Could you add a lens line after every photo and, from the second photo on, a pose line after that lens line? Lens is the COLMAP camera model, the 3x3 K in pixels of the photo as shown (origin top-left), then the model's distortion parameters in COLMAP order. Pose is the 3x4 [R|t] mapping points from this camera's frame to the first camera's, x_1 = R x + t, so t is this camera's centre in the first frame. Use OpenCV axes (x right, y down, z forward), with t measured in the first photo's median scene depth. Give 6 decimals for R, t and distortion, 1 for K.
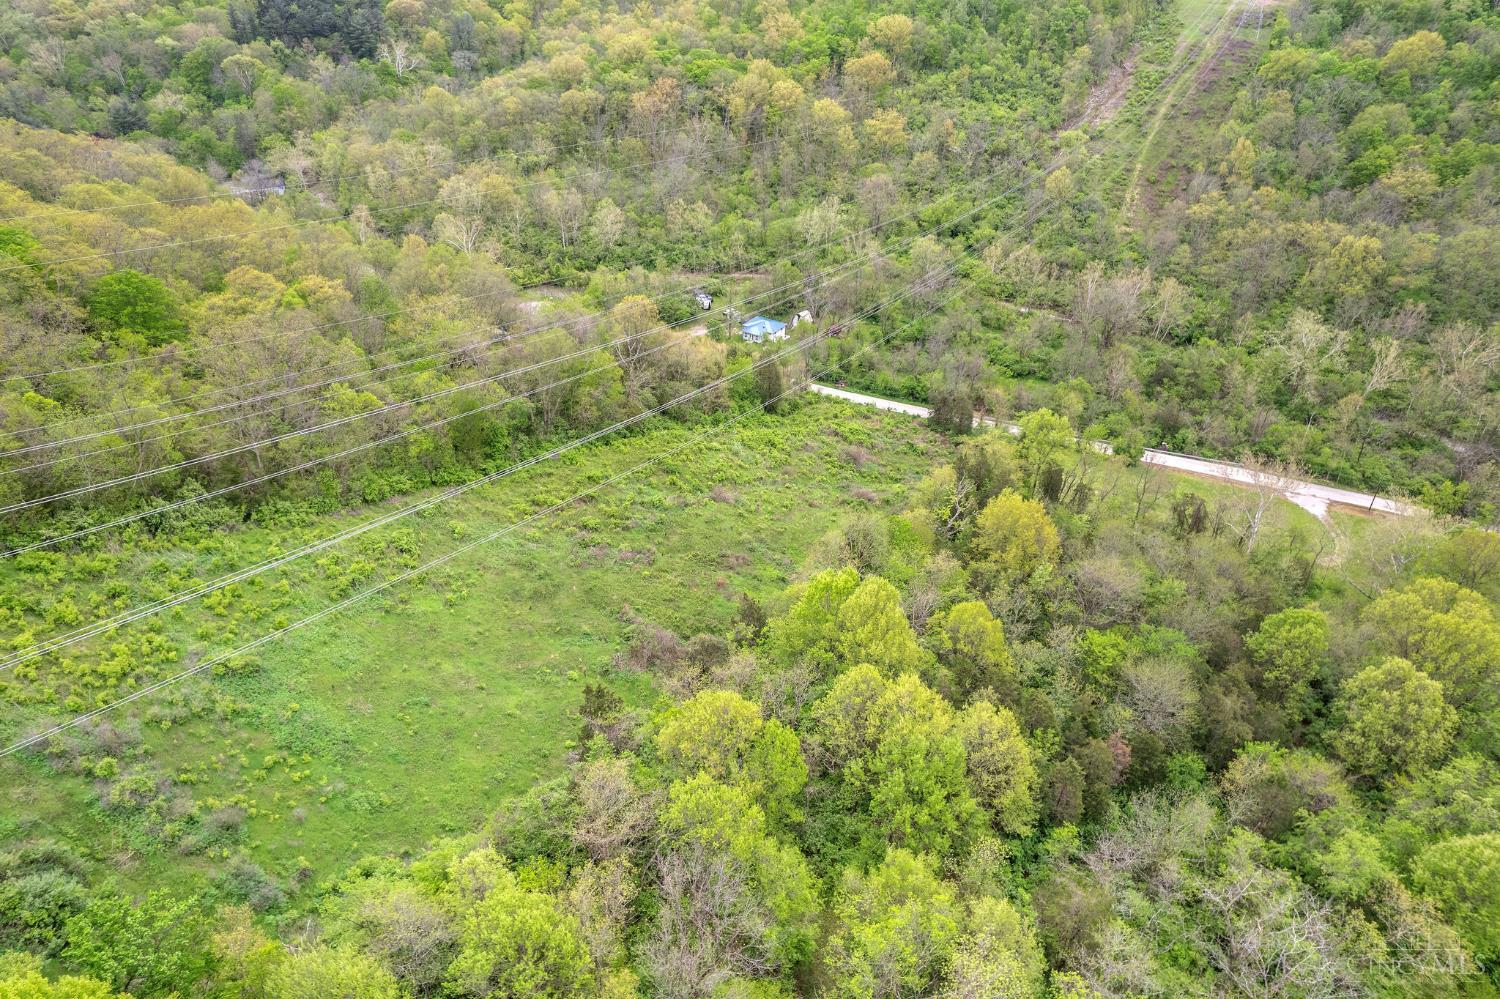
lens RADIAL K [[969.4, 0, 753.9], [0, 969.4, 500.5], [0, 0, 1]] dist [-0.075462, 0.074241]
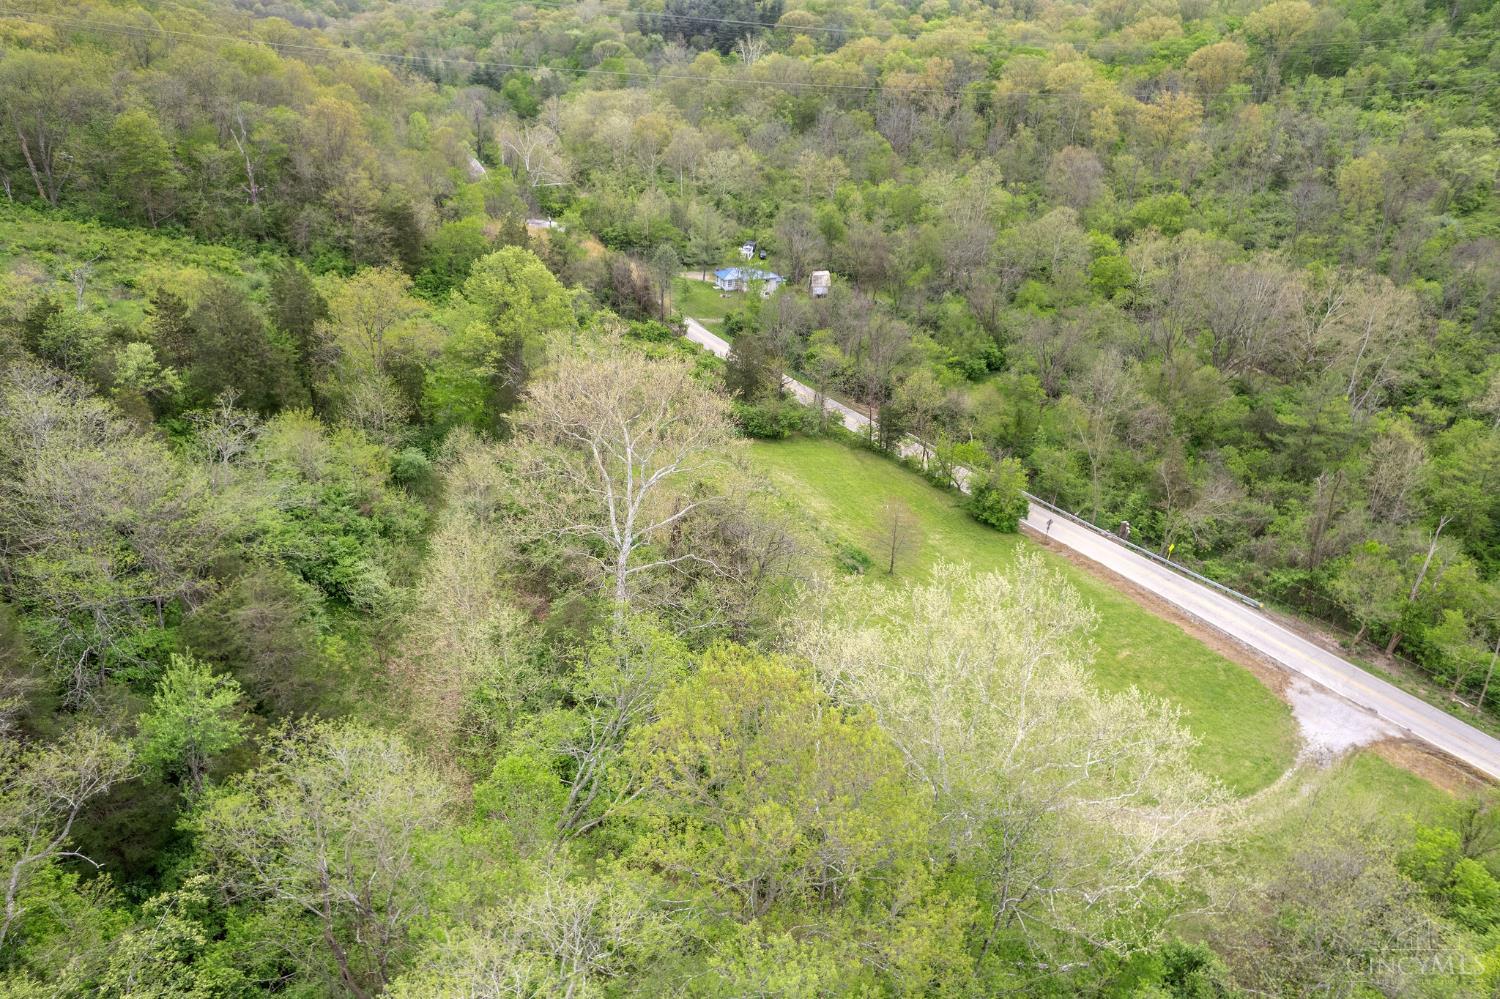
lens RADIAL K [[969.4, 0, 753.9], [0, 969.4, 500.5], [0, 0, 1]] dist [-0.075462, 0.074241]
pose [[0.829292, 0.259653, -0.494829, 0.373894], [-0.313979, 0.949010, -0.028226, 0.002706], [0.462269, 0.178773, 0.868532, 0.352367]]
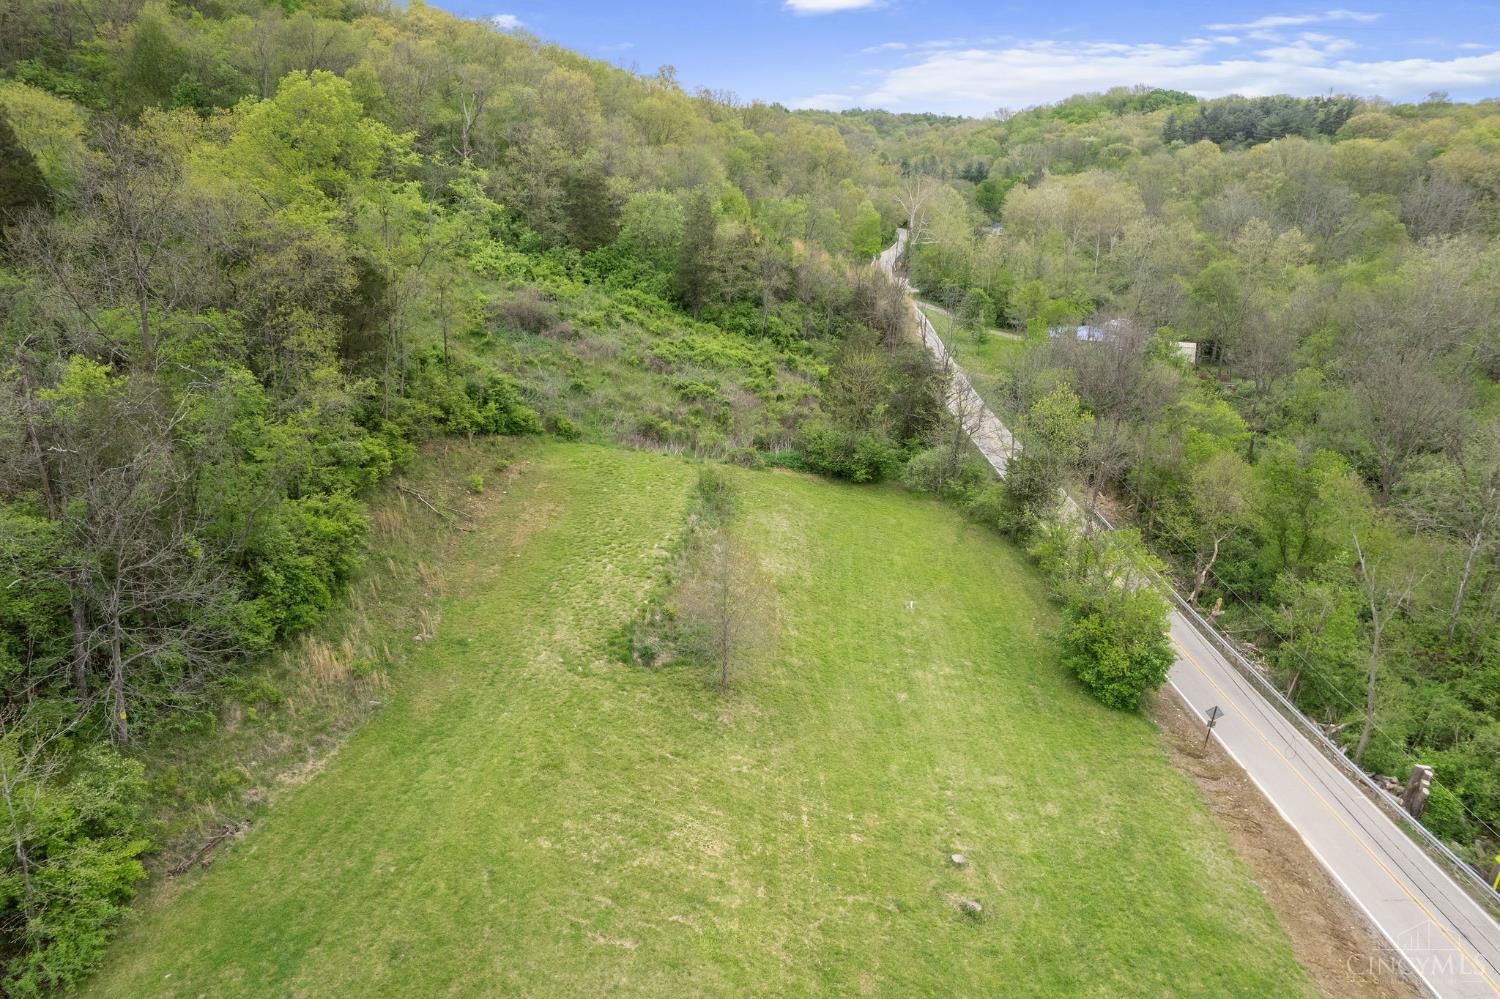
lens RADIAL K [[969.4, 0, 753.9], [0, 969.4, 500.5], [0, 0, 1]] dist [-0.075462, 0.074241]
pose [[0.396052, 0.304010, -0.866441, 0.390624], [-0.512484, 0.856146, 0.066140, -0.035296], [0.761908, 0.417842, 0.494878, 0.554538]]
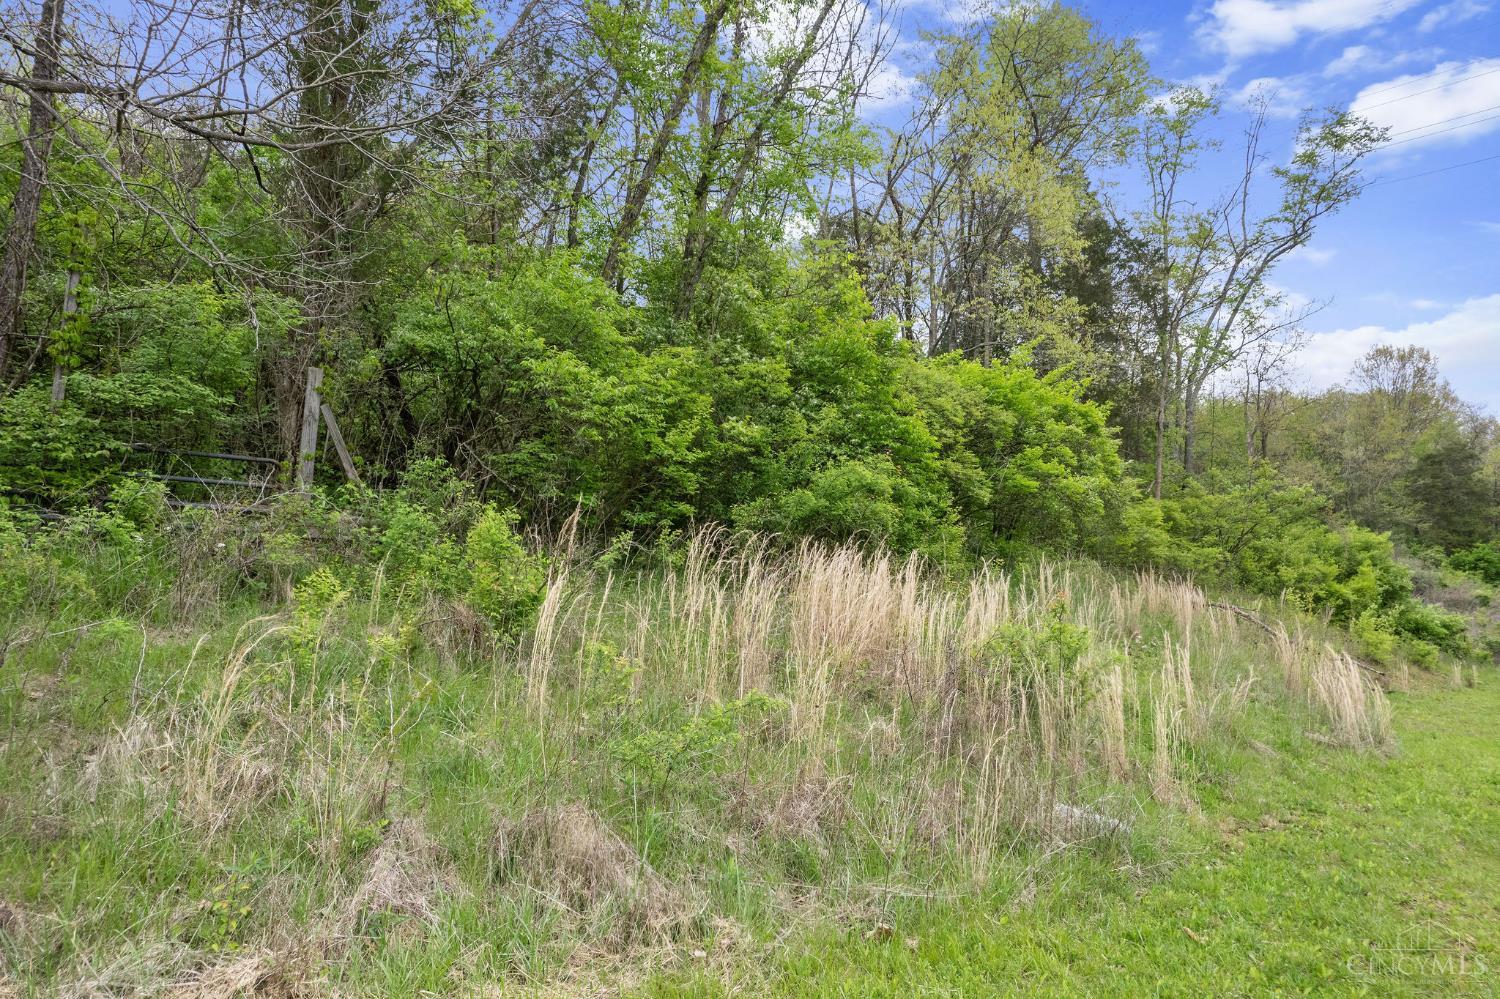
lens RADIAL K [[969.4, 0, 753.9], [0, 969.4, 500.5], [0, 0, 1]] dist [-0.075462, 0.074241]
pose [[-0.308733, -0.160714, -0.937473, 0.279070], [-0.529240, 0.847979, 0.028919, 0.024265], [0.790310, 0.505076, -0.346855, 0.591320]]
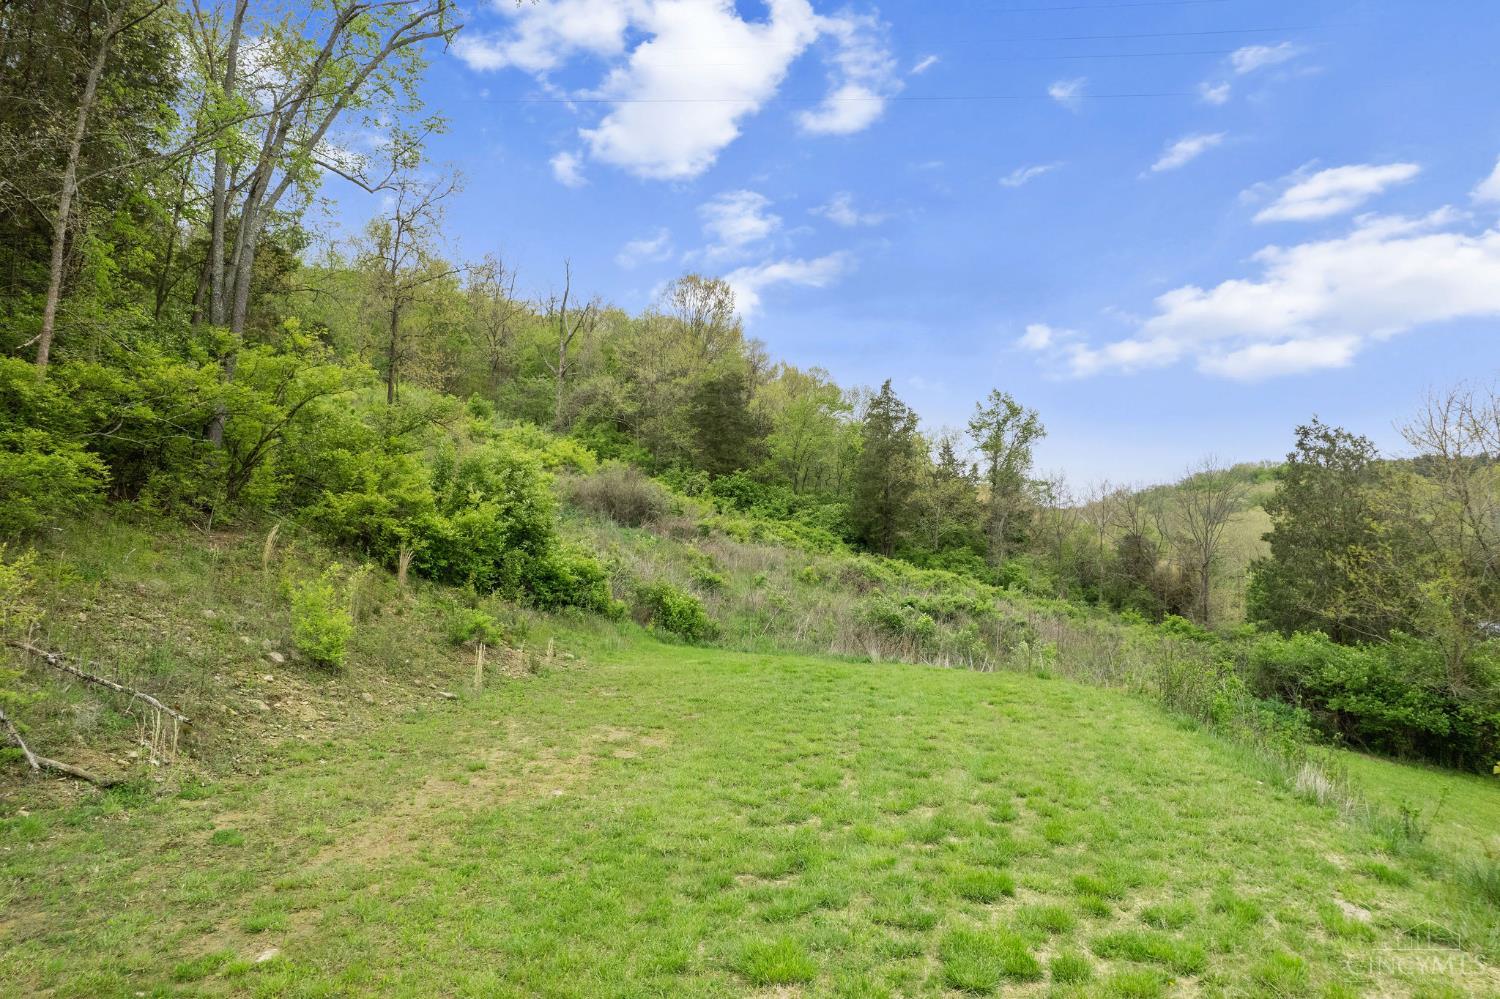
lens RADIAL K [[969.4, 0, 753.9], [0, 969.4, 500.5], [0, 0, 1]] dist [-0.075462, 0.074241]
pose [[0.294973, -0.065608, -0.953250, 0.234639], [-0.530839, 0.818263, -0.220580, 0.000927], [0.794482, 0.571087, 0.206539, 0.616475]]
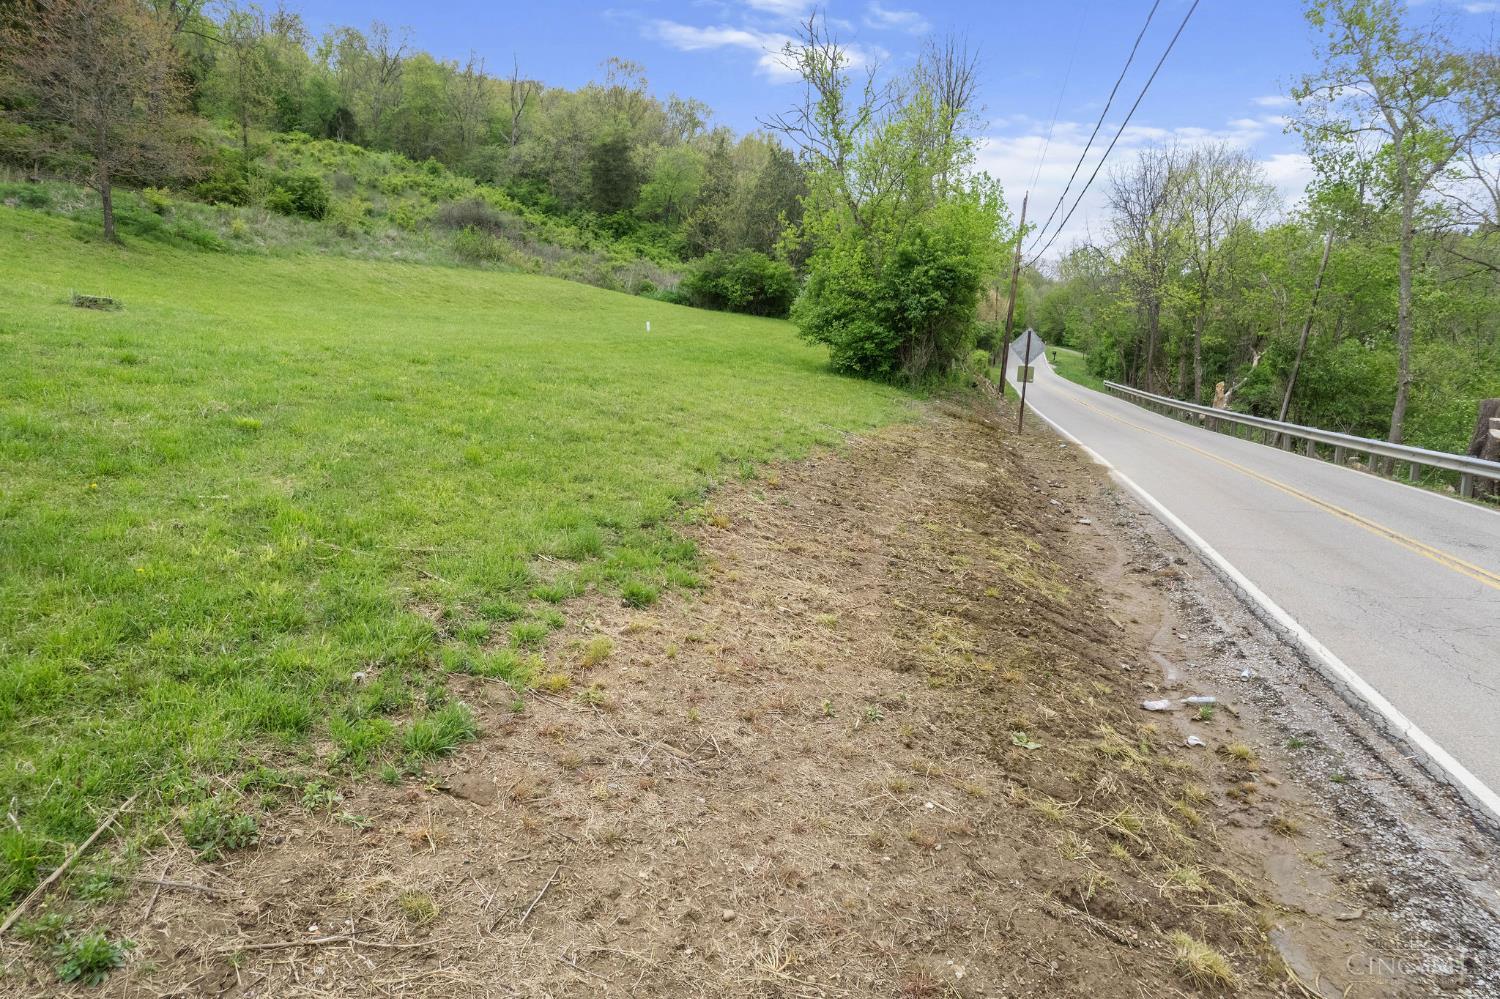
lens RADIAL K [[969.0, 0, 750.0], [0, 969.0, 499.5], [0, 0, 1]] dist [-0.075481, 0.074680]
pose [[0.165248, 0.149450, -0.974863, 0.366630], [-0.547623, 0.835979, 0.035332, -0.012454], [0.820245, 0.528019, 0.219986, 0.687487]]
